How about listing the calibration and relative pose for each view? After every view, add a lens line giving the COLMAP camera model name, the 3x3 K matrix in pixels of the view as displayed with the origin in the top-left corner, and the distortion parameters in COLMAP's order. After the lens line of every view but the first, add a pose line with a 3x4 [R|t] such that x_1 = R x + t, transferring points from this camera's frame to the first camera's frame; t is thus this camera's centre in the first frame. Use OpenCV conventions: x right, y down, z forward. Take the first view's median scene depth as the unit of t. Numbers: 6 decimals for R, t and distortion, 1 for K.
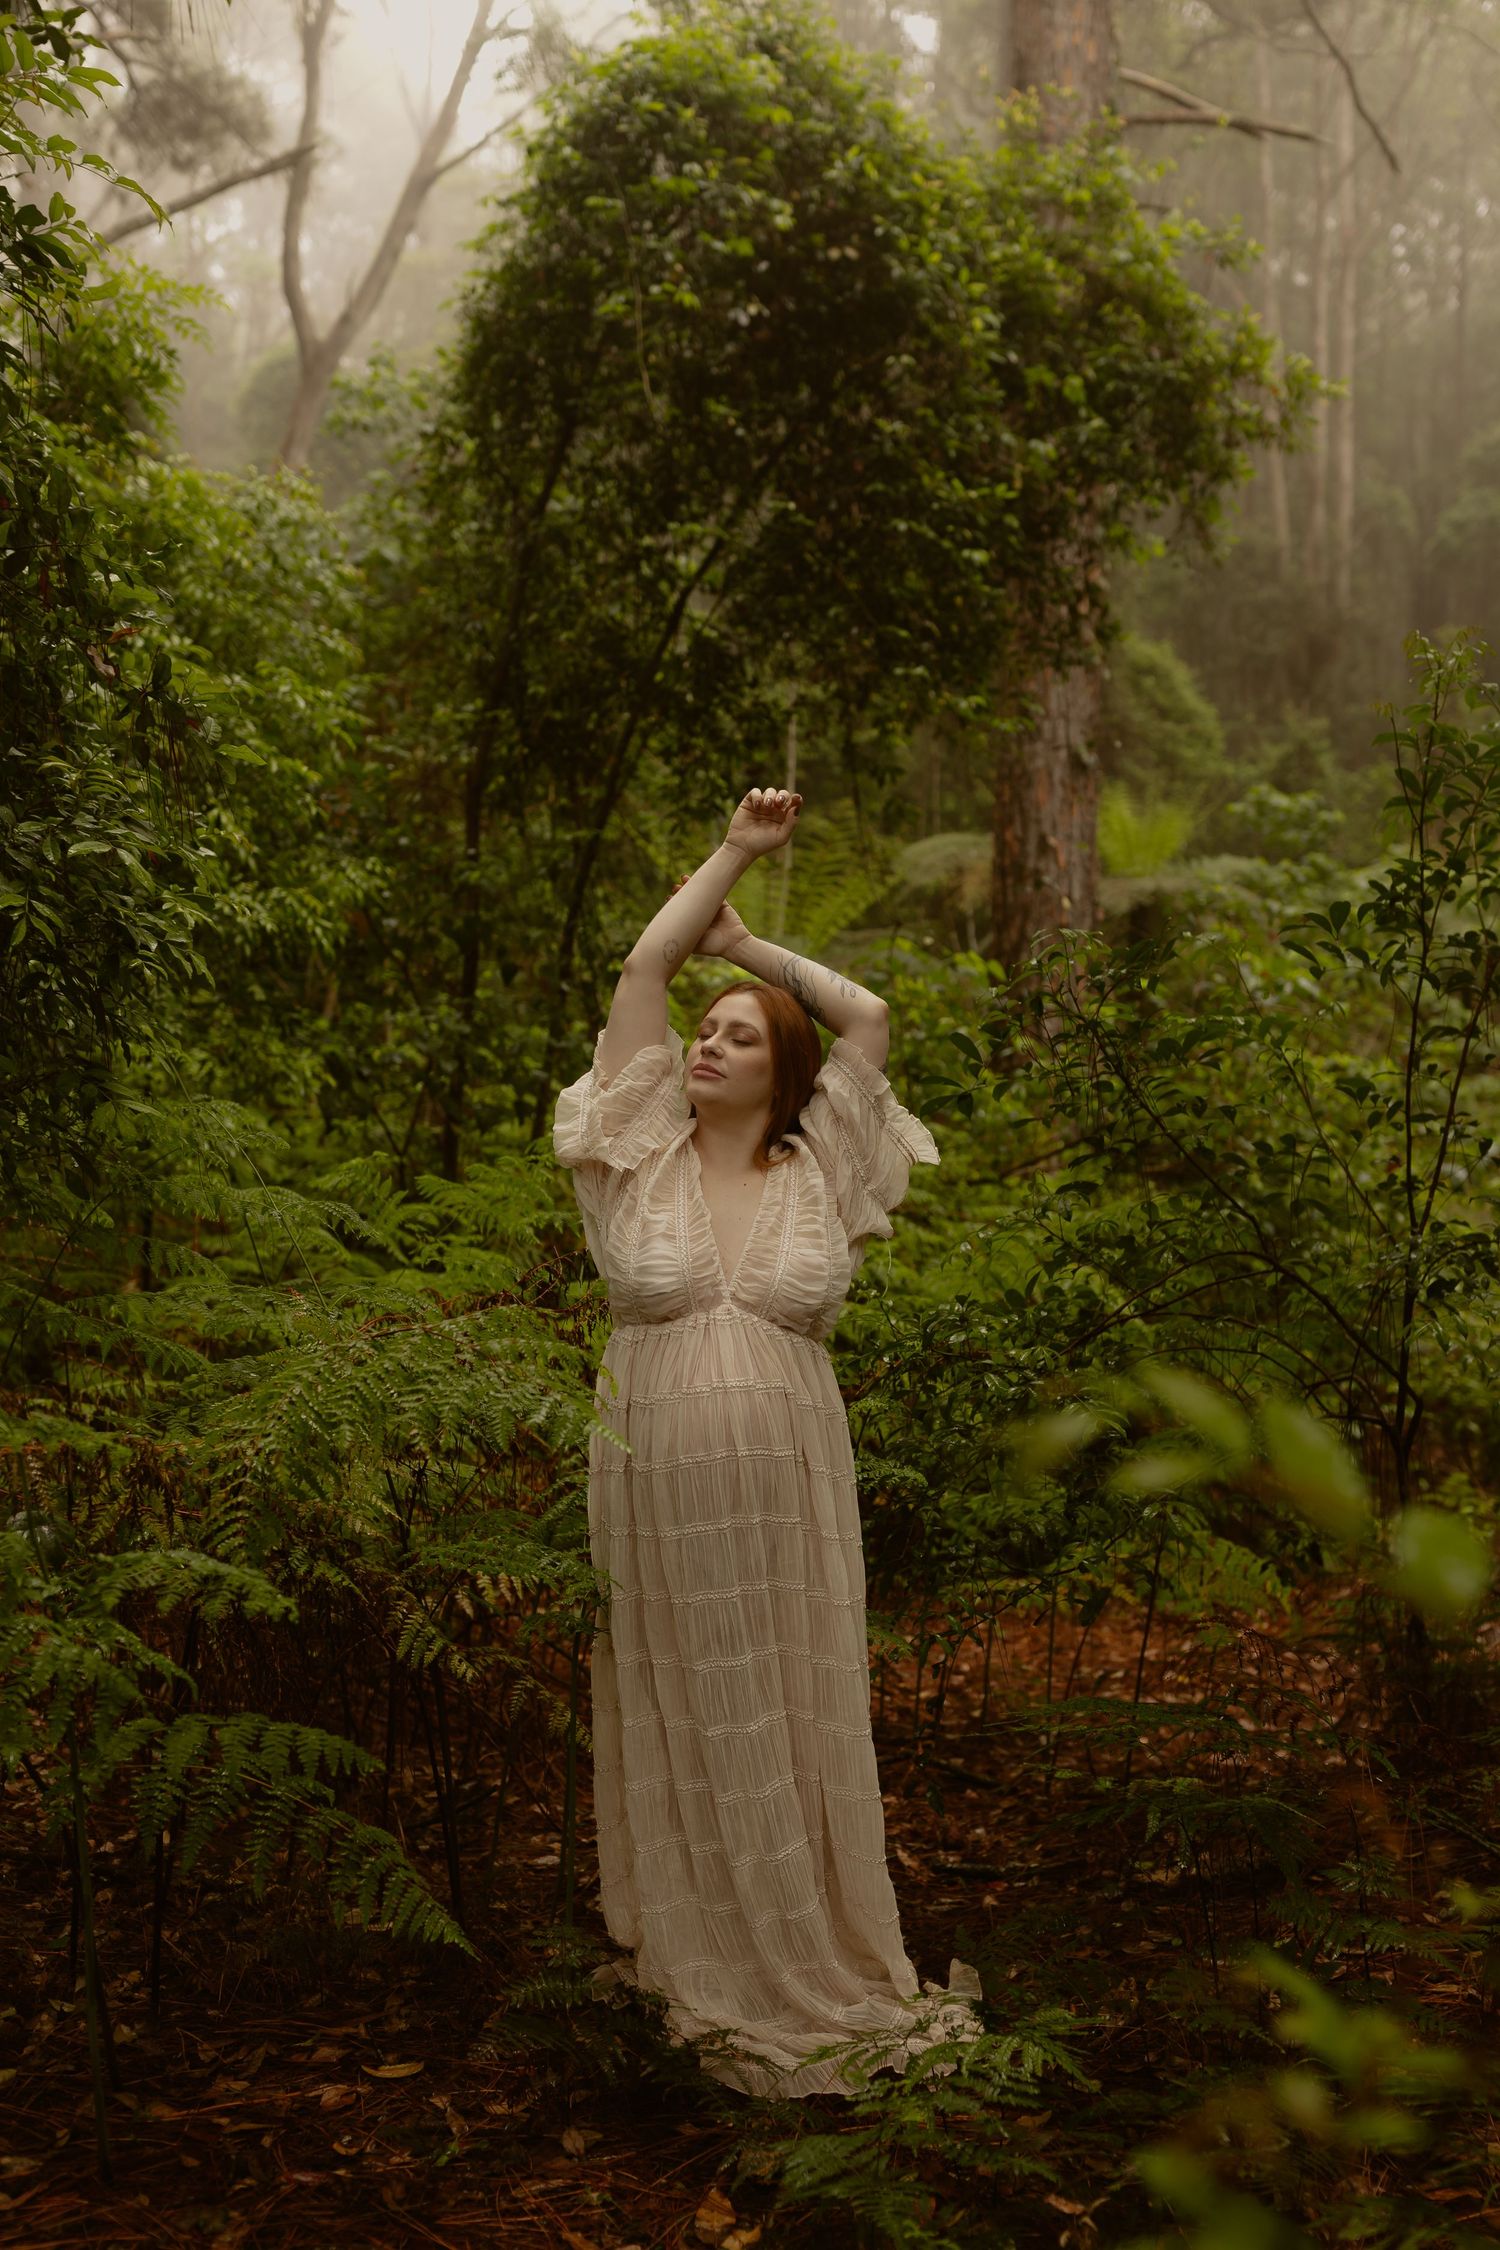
lens RADIAL K [[2234.5, 0, 751.7], [0, 2234.5, 1037.4], [0, 0, 1]] dist [0.005466, 0.008624]
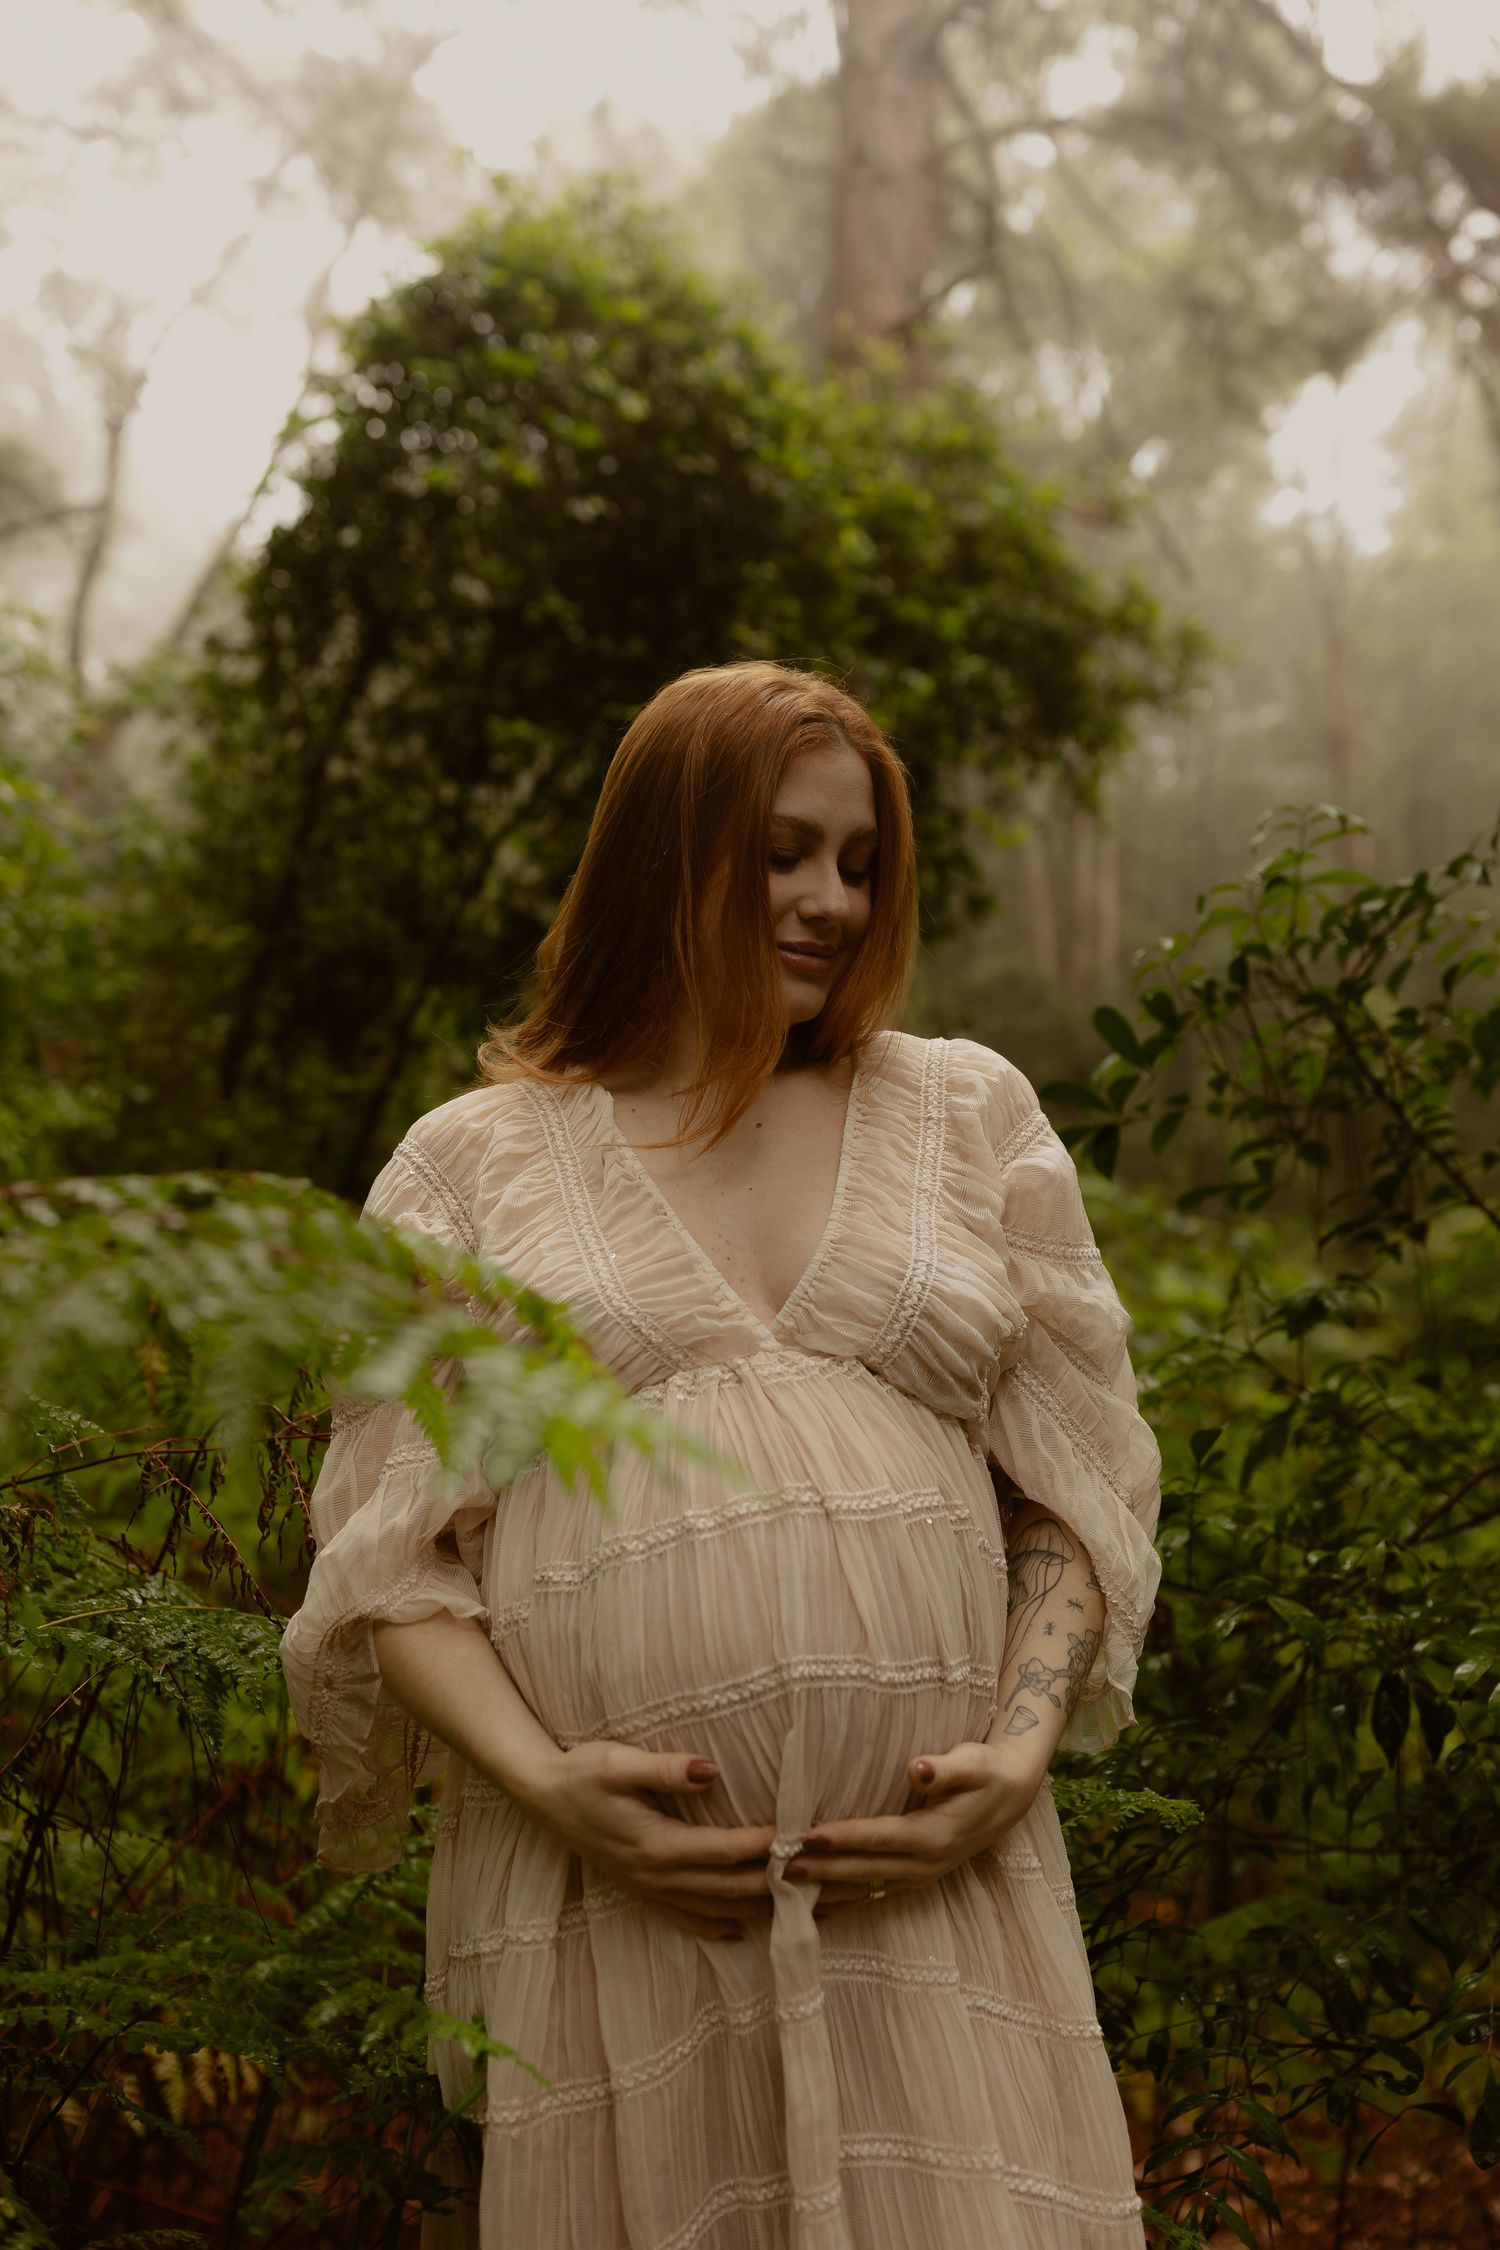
lens RADIAL K [[2234.5, 0, 751.7], [0, 2234.5, 1037.4], [0, 0, 1]] dist [0.005466, 0.008624]
pose [[0.993563, 0.044498, 0.104173, -0.019978], [-0.023777, 0.981051, -0.192284, 0.042989], [-0.110755, 0.188569, 0.975795, 0.175718]]
